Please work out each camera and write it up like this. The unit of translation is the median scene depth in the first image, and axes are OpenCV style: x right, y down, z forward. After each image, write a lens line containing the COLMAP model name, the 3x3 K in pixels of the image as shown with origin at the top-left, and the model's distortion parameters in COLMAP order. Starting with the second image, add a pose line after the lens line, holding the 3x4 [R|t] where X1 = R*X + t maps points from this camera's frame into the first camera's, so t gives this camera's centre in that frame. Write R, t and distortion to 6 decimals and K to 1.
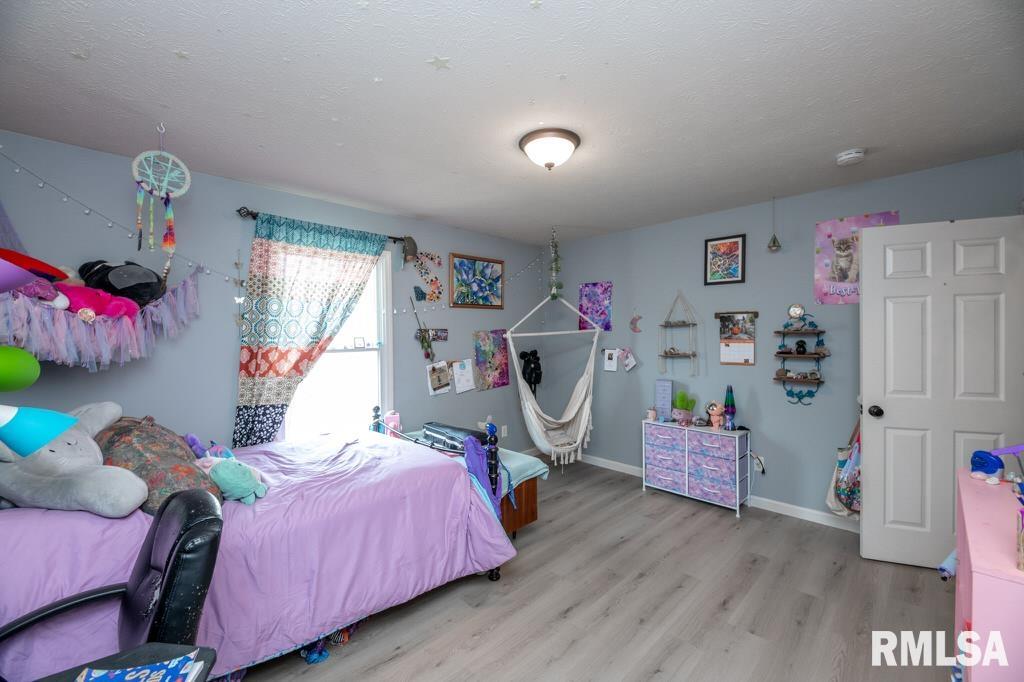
lens RADIAL K [[415.3, 0, 511.1], [0, 415.3, 338.9], [0, 0, 1]] dist [-0.001866, -0.003147]
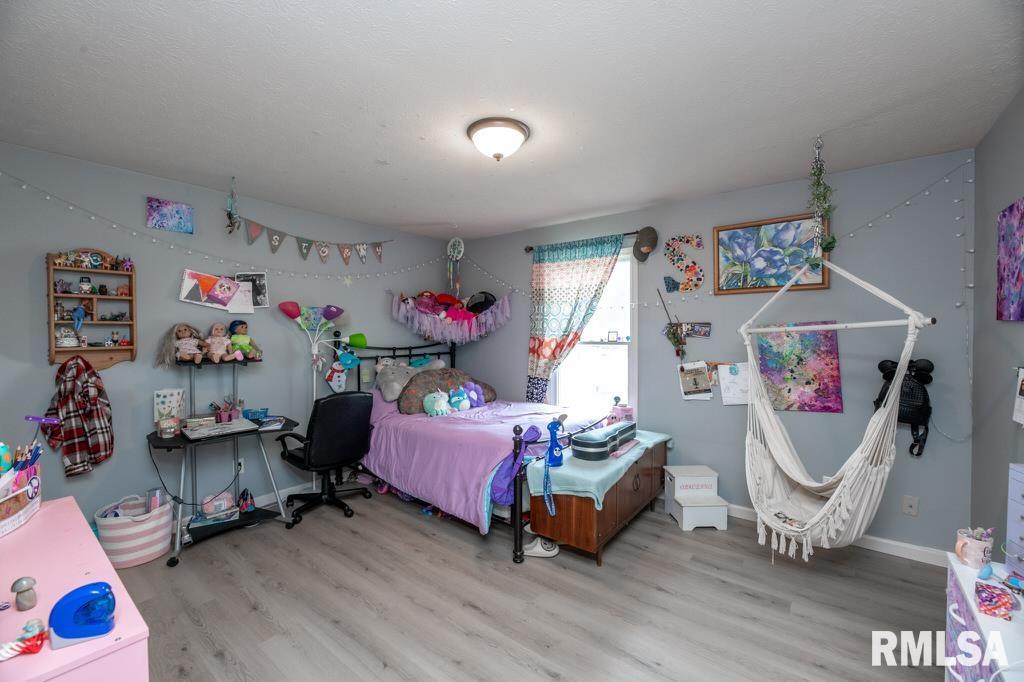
lens RADIAL K [[415.3, 0, 511.1], [0, 415.3, 337.0], [0, 0, 1]] dist [-0.001866, -0.003147]
pose [[0.136214, 0.023072, -0.990411, 0.611750], [-0.007786, 0.999723, 0.022218, -0.010698], [0.990649, 0.004685, 0.136356, 0.515439]]
